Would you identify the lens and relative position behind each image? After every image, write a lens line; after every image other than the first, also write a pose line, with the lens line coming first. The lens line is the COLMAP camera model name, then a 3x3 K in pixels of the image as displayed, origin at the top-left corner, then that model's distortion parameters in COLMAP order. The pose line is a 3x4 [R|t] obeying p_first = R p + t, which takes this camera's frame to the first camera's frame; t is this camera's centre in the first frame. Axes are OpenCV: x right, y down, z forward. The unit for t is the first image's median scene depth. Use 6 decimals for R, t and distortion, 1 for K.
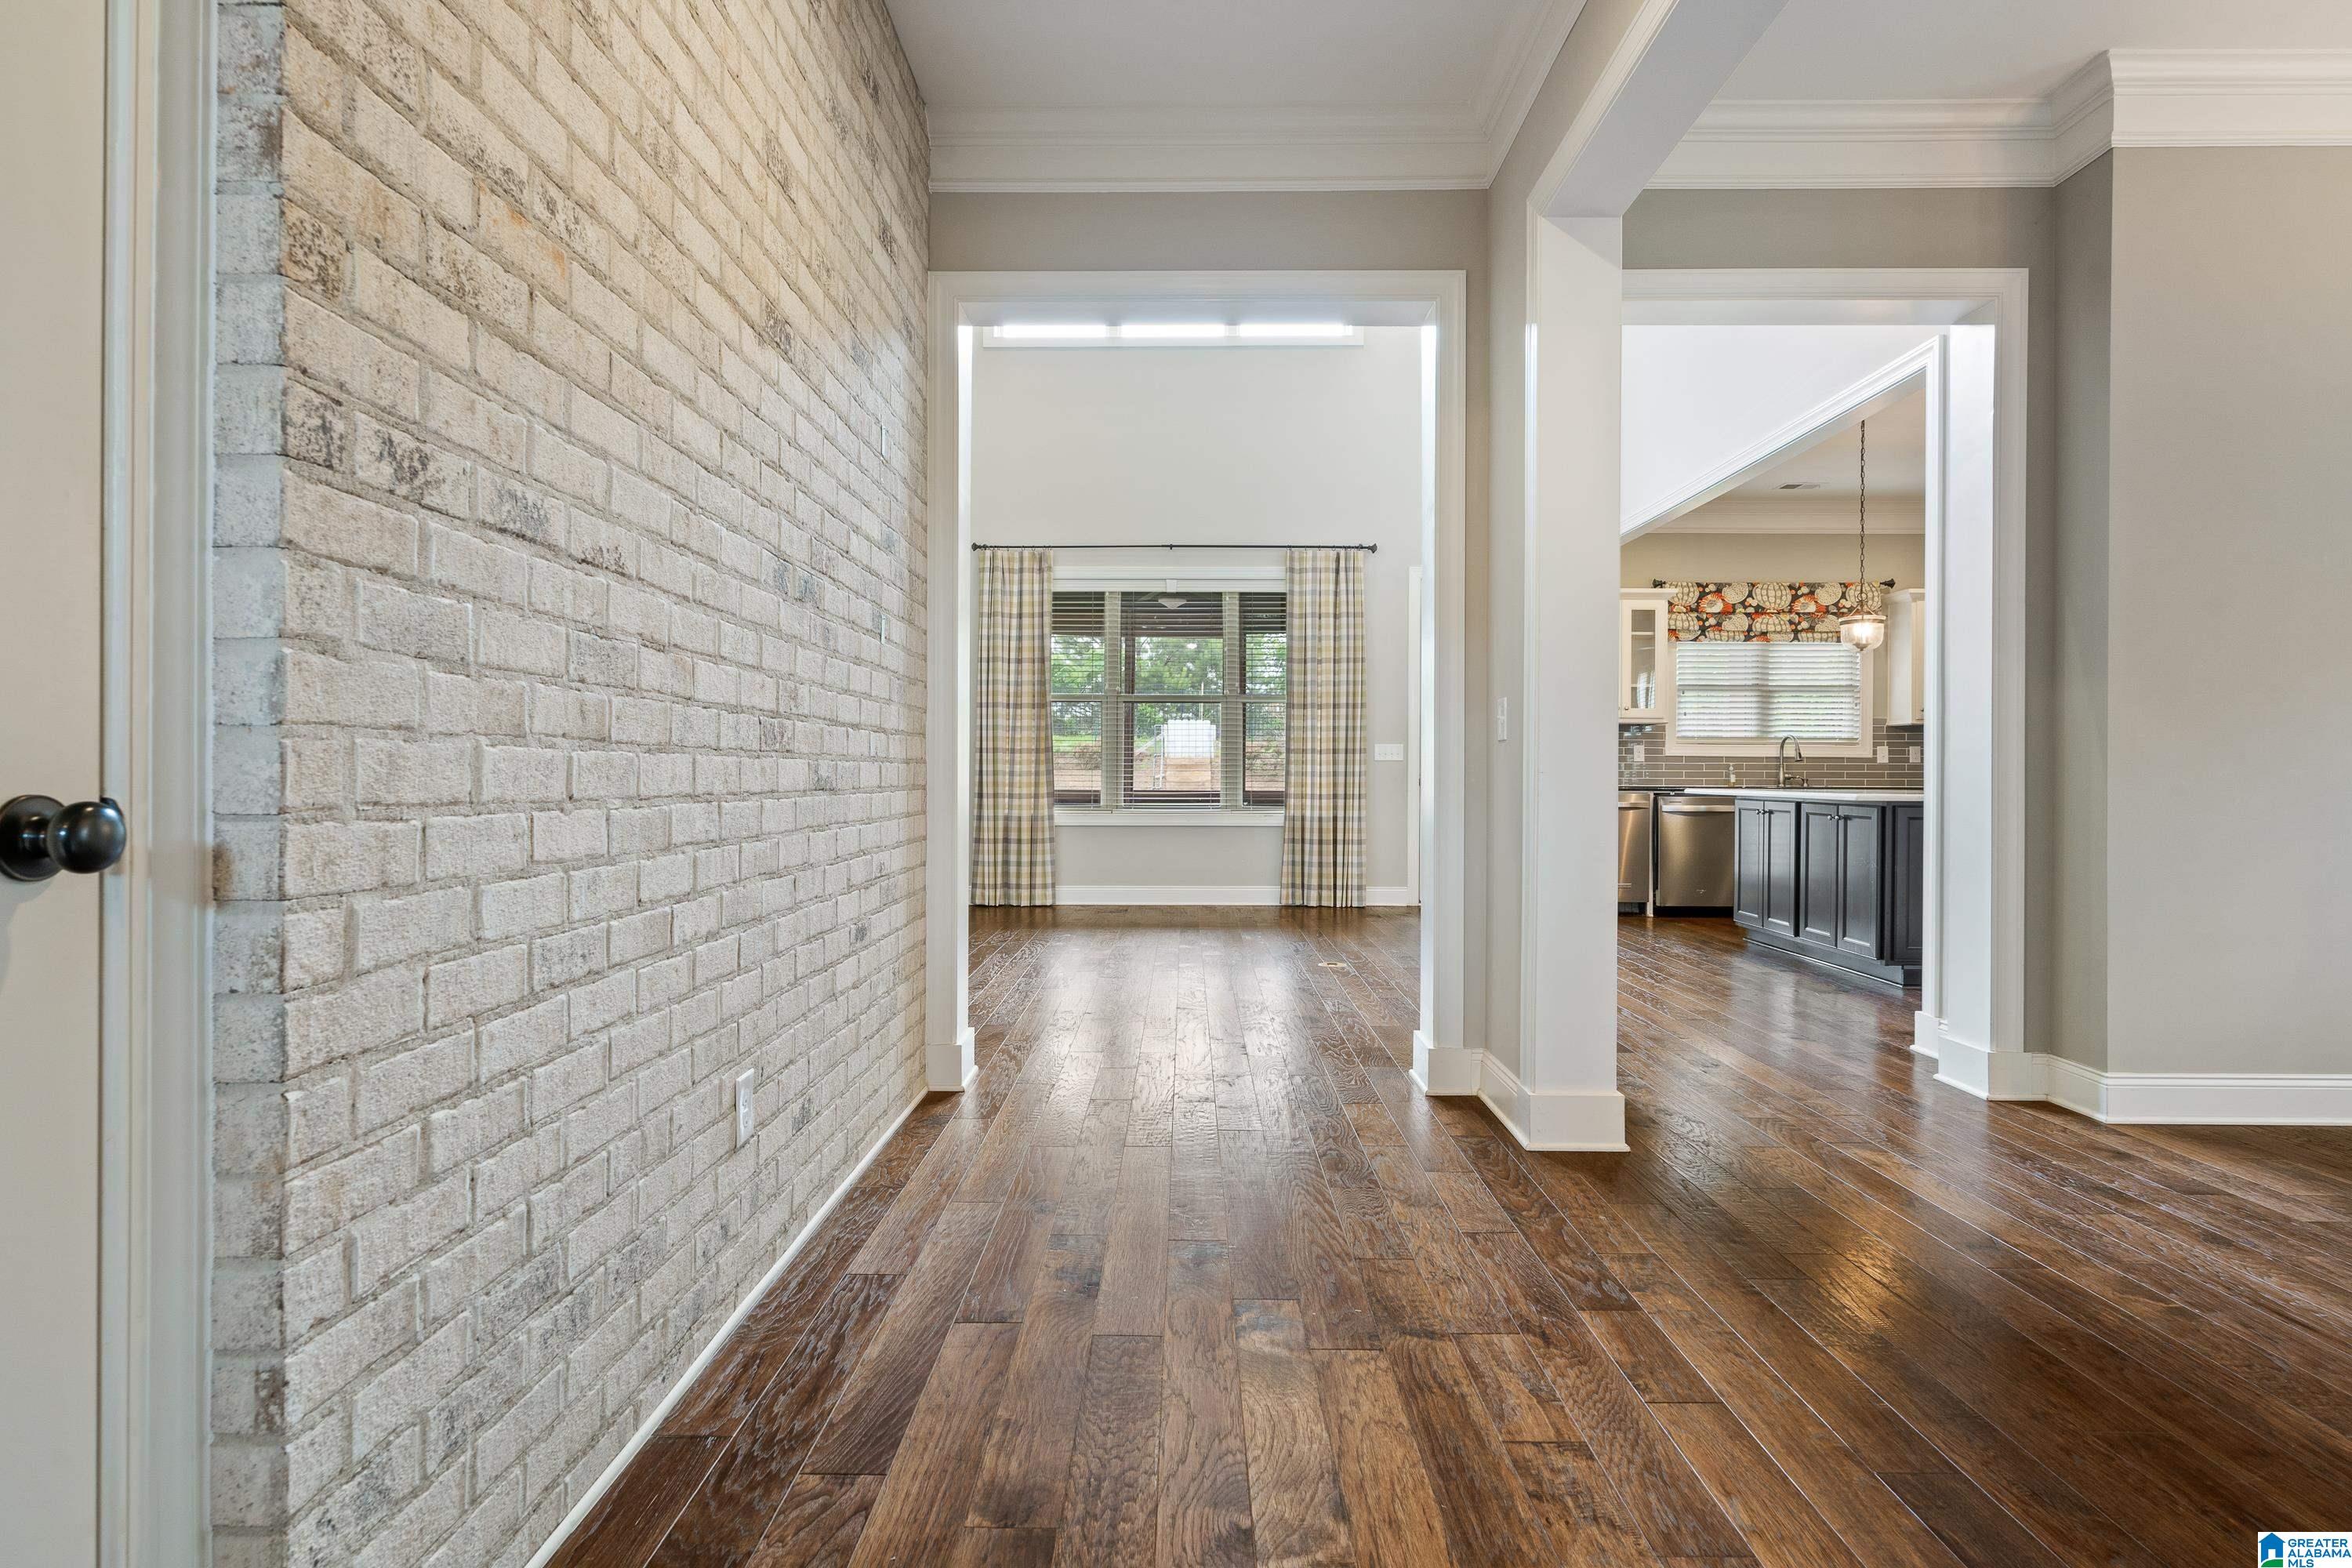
lens RADIAL K [[1161.9, 0, 1190.1], [0, 1161.9, 777.0], [0, 0, 1]] dist [-0.002687, -0.000675]
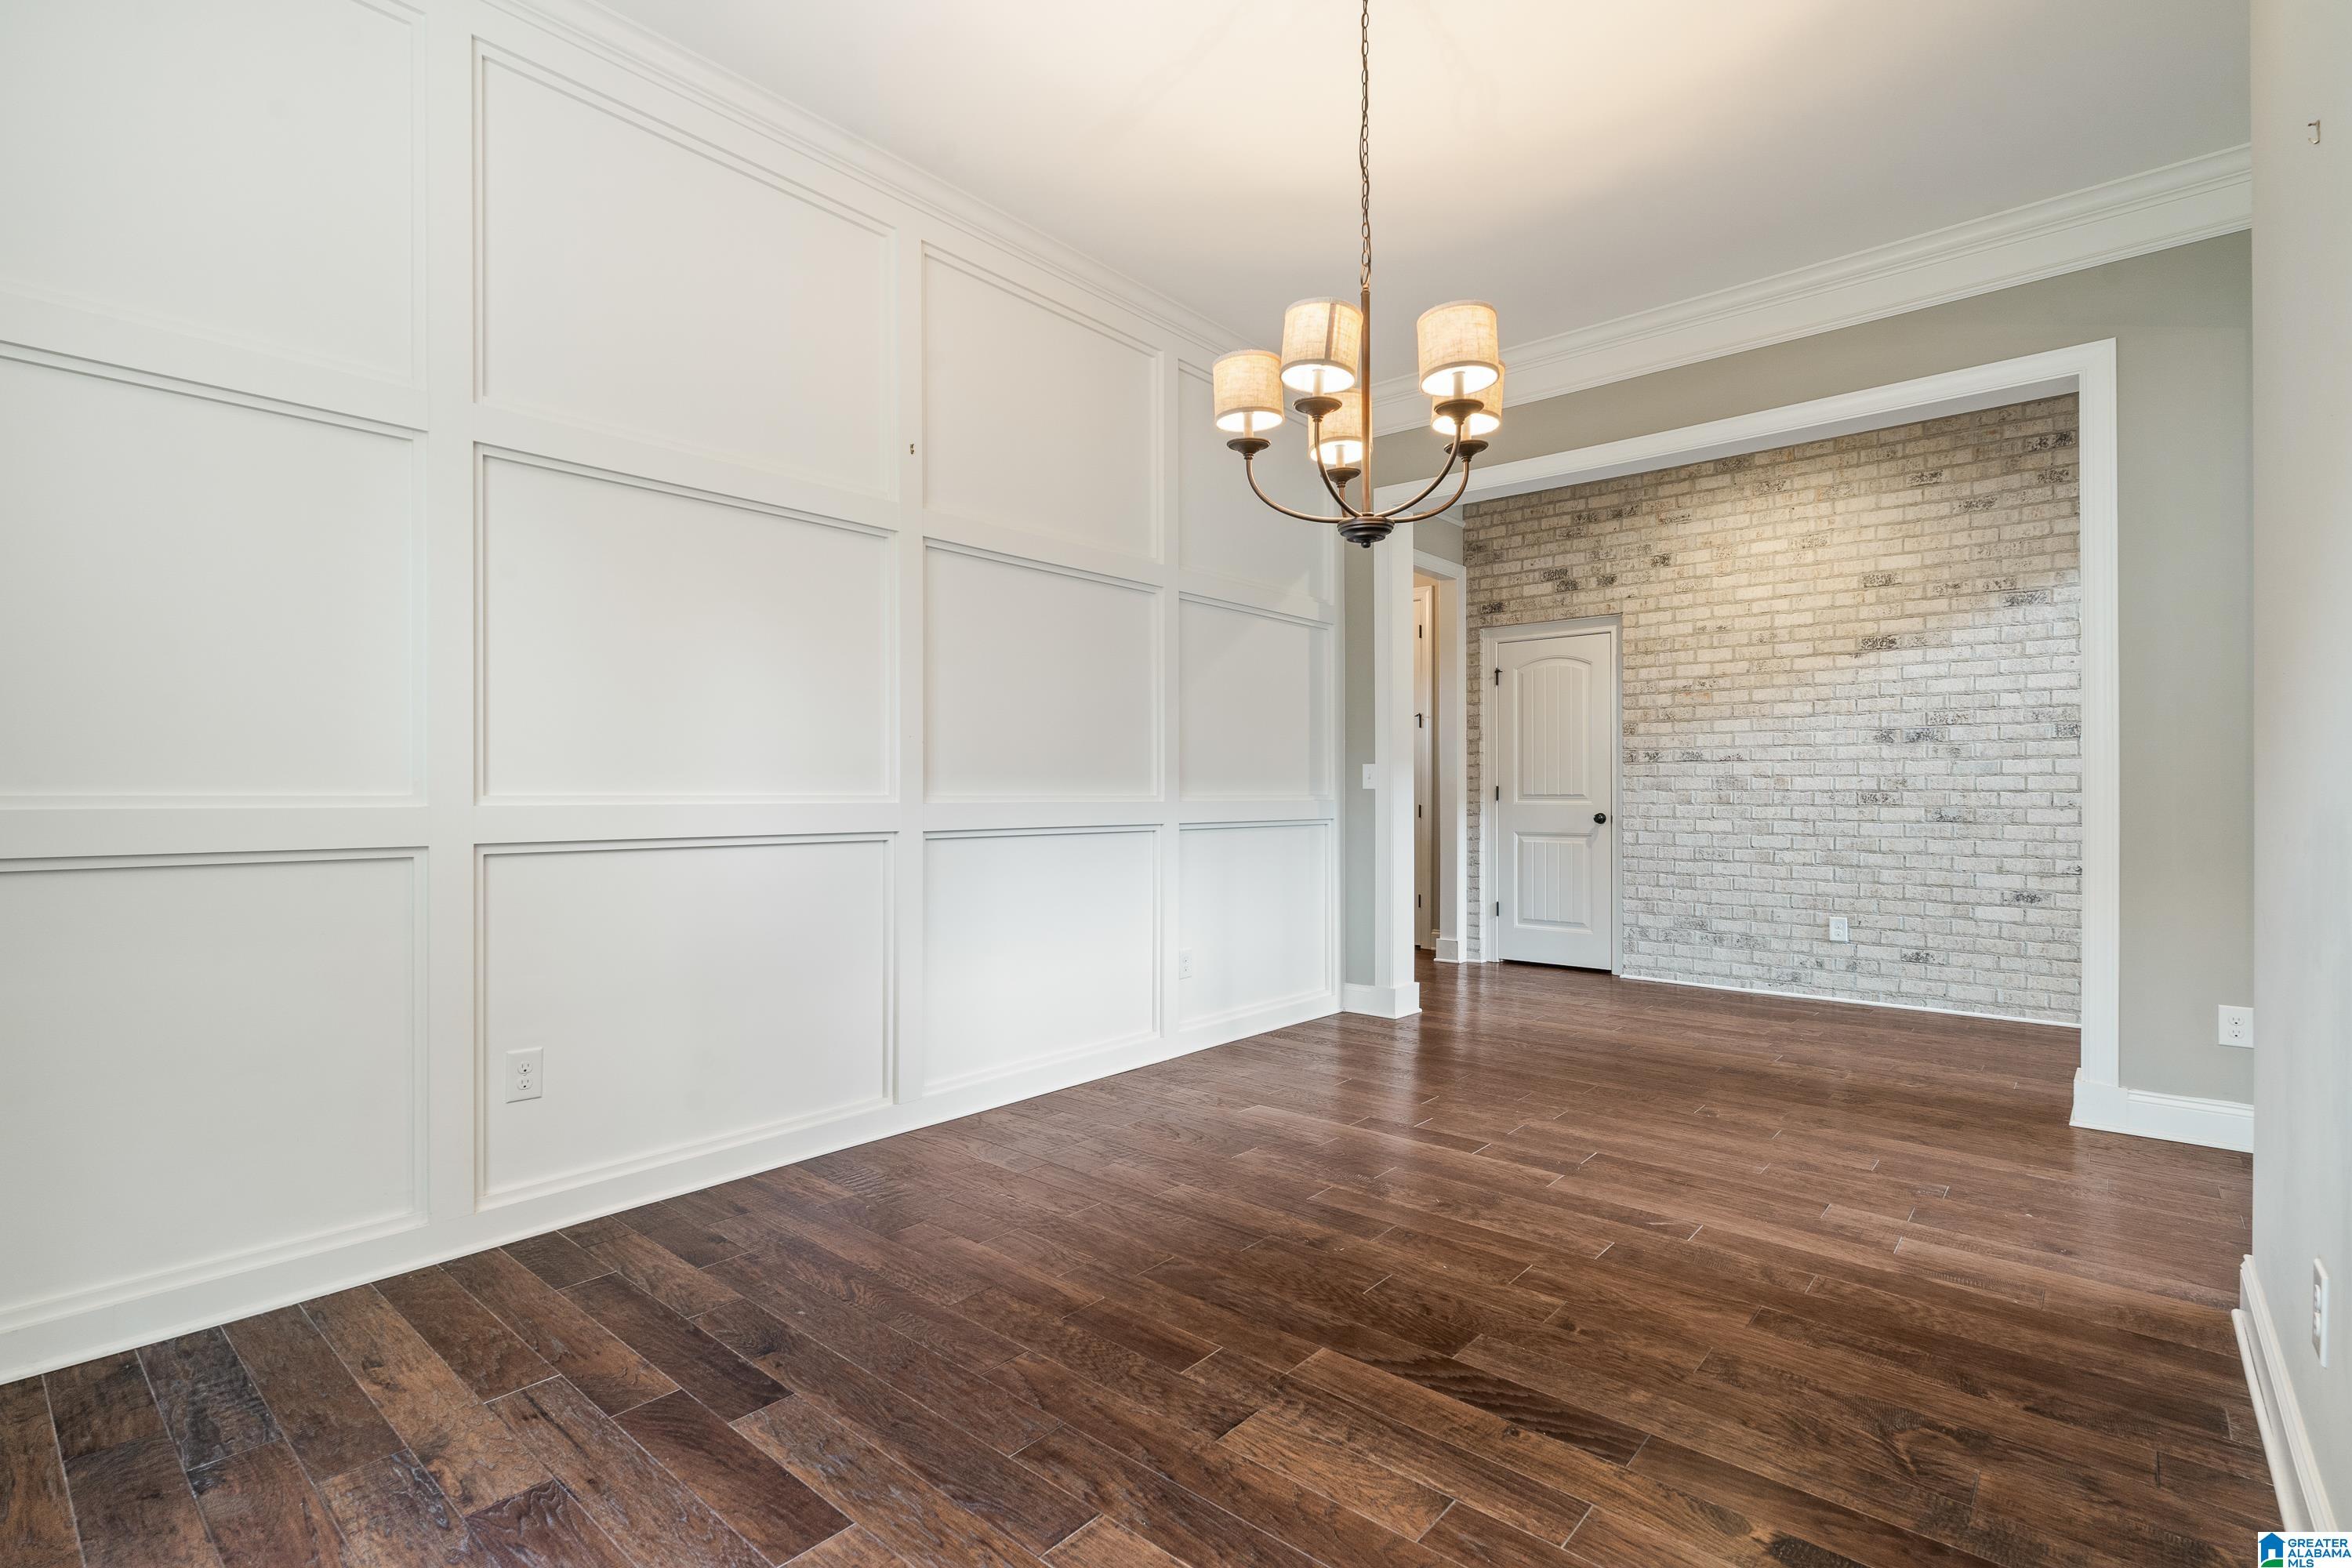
lens RADIAL K [[1127.5, 0, 1157.7], [0, 1127.5, 782.9], [0, 0, 1]] dist [-0.001958, -0.000244]
pose [[-0.643146, -0.012931, -0.765634, 0.682411], [-0.007138, 0.999915, -0.010892, -0.008459], [0.765710, -0.001540, -0.643184, 0.362250]]
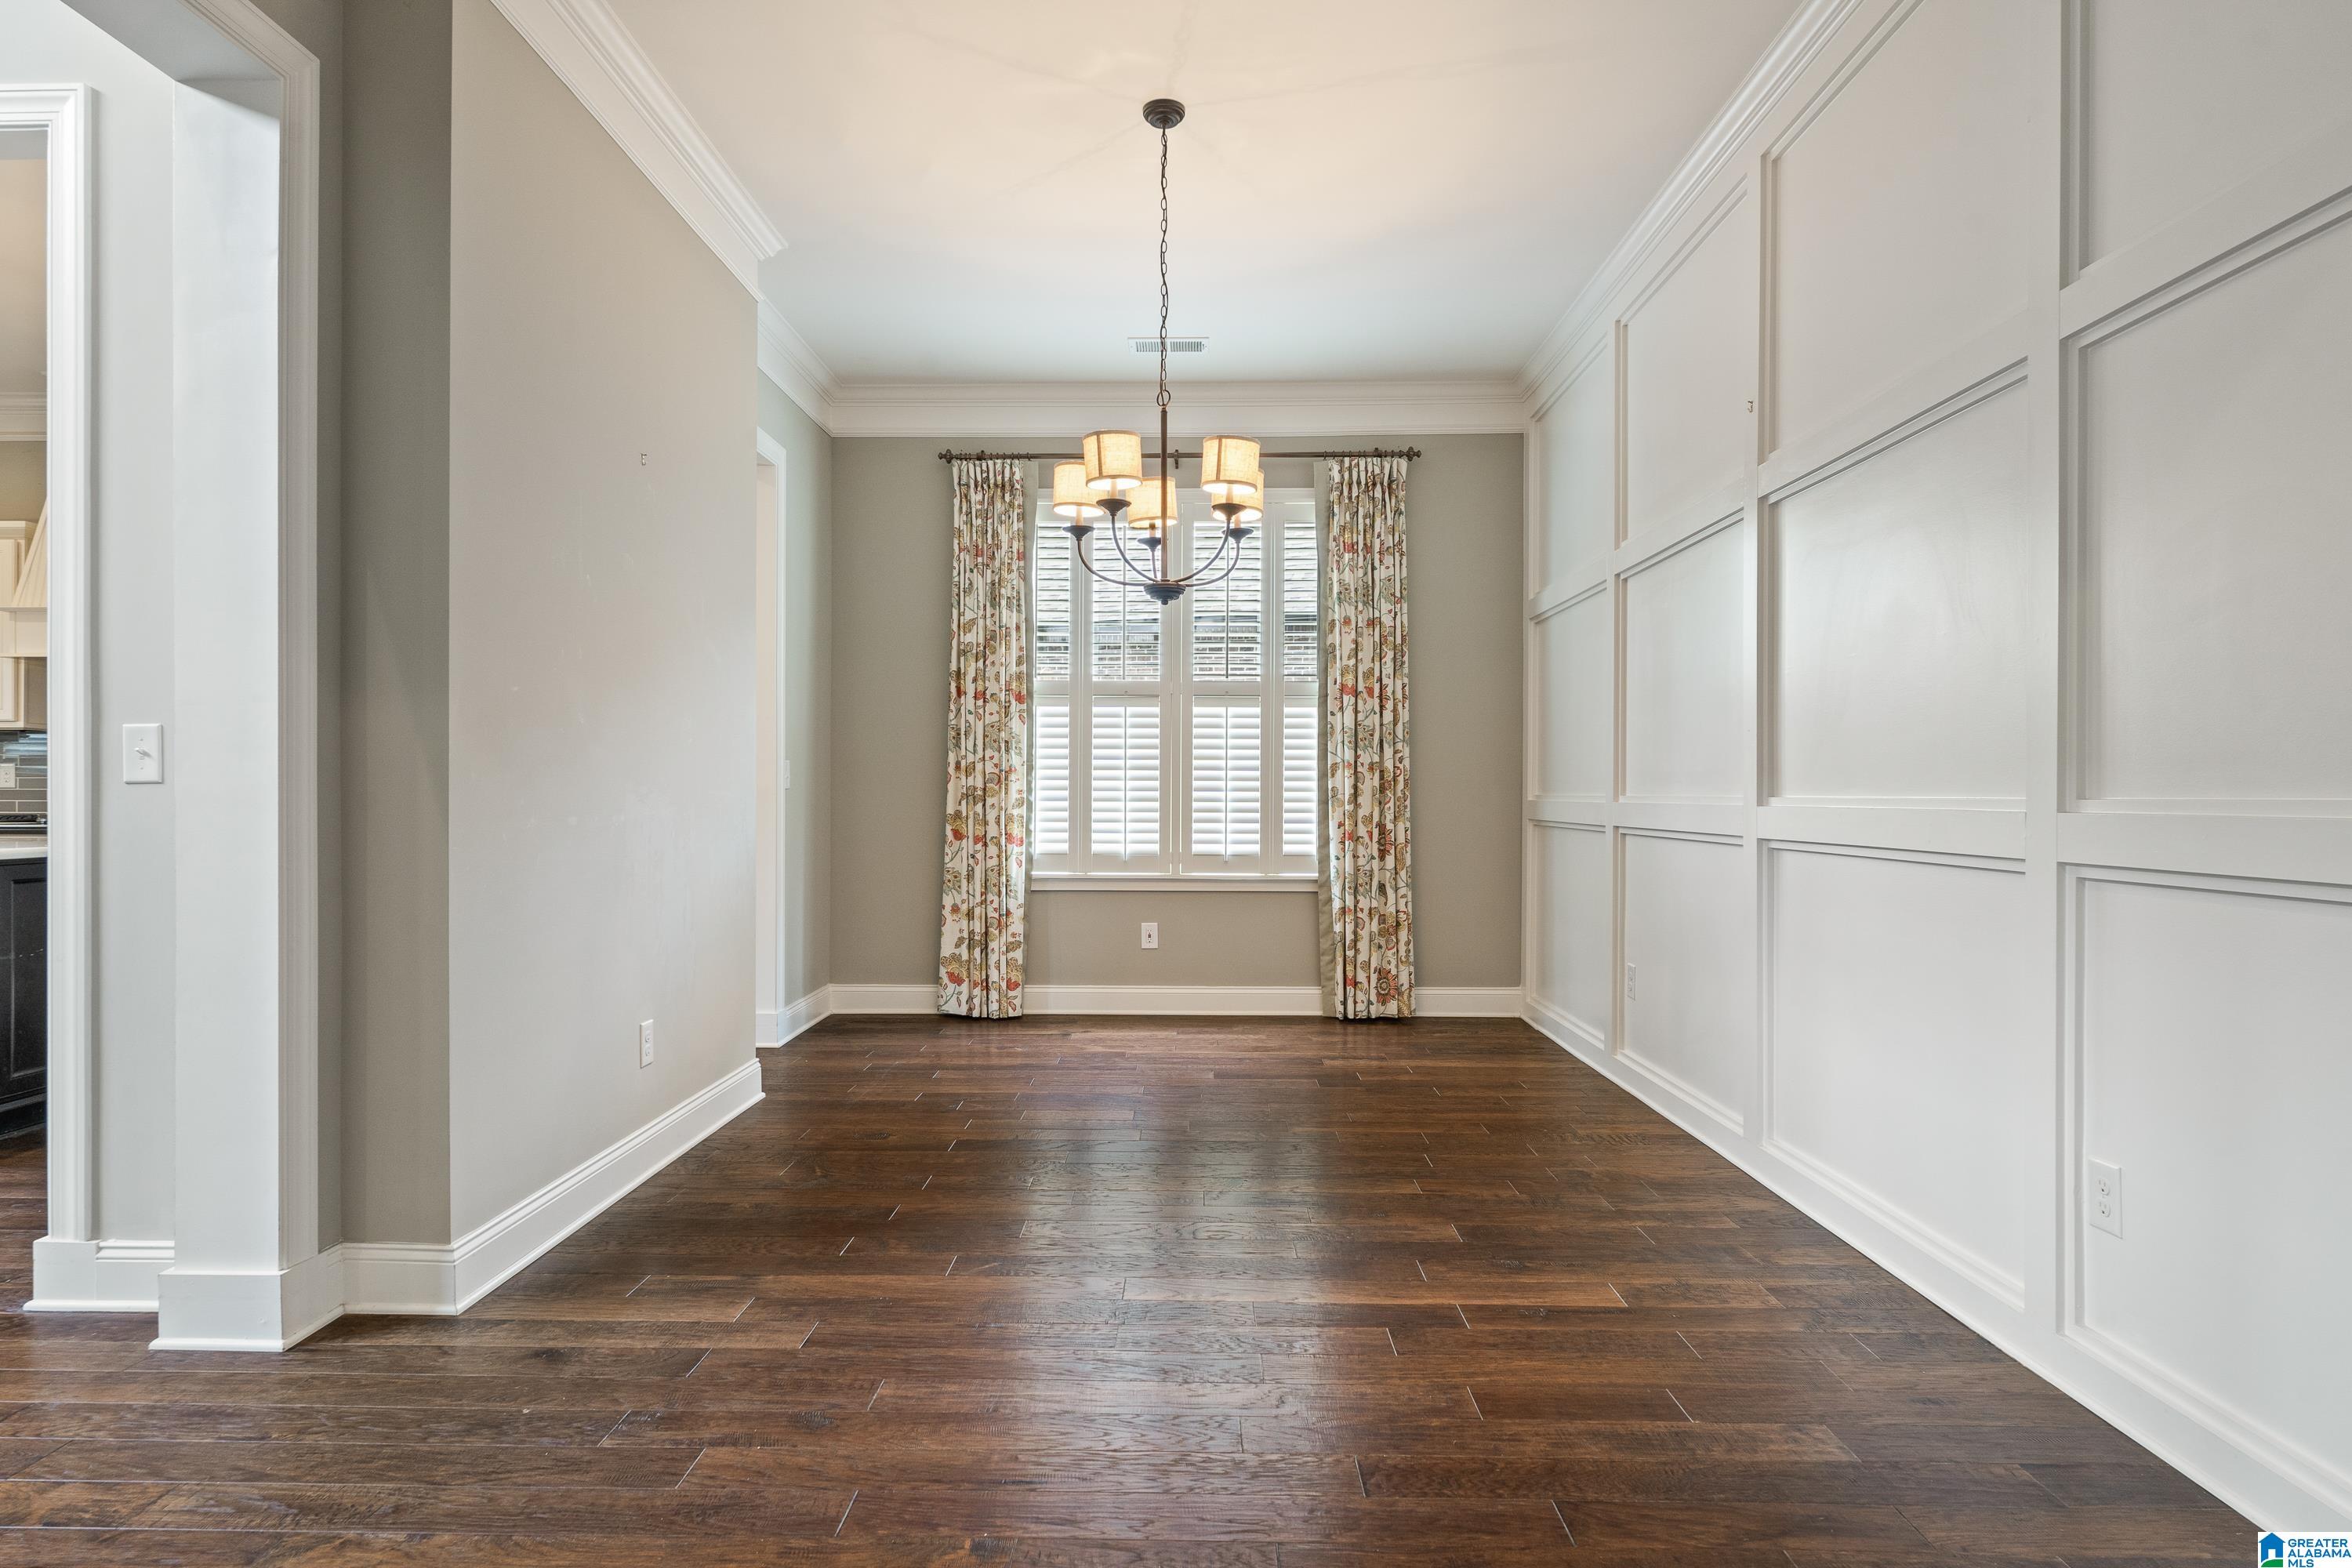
lens RADIAL K [[1331.9, 0, 1141.7], [0, 1331.9, 788.3], [0, 0, 1]] dist [-0.005128, 0.006935]
pose [[0.035051, -0.000262, 0.999385, -0.006861], [0.001683, 0.999999, 0.000203, -0.010528], [-0.999384, 0.001674, 0.035051, 0.211488]]
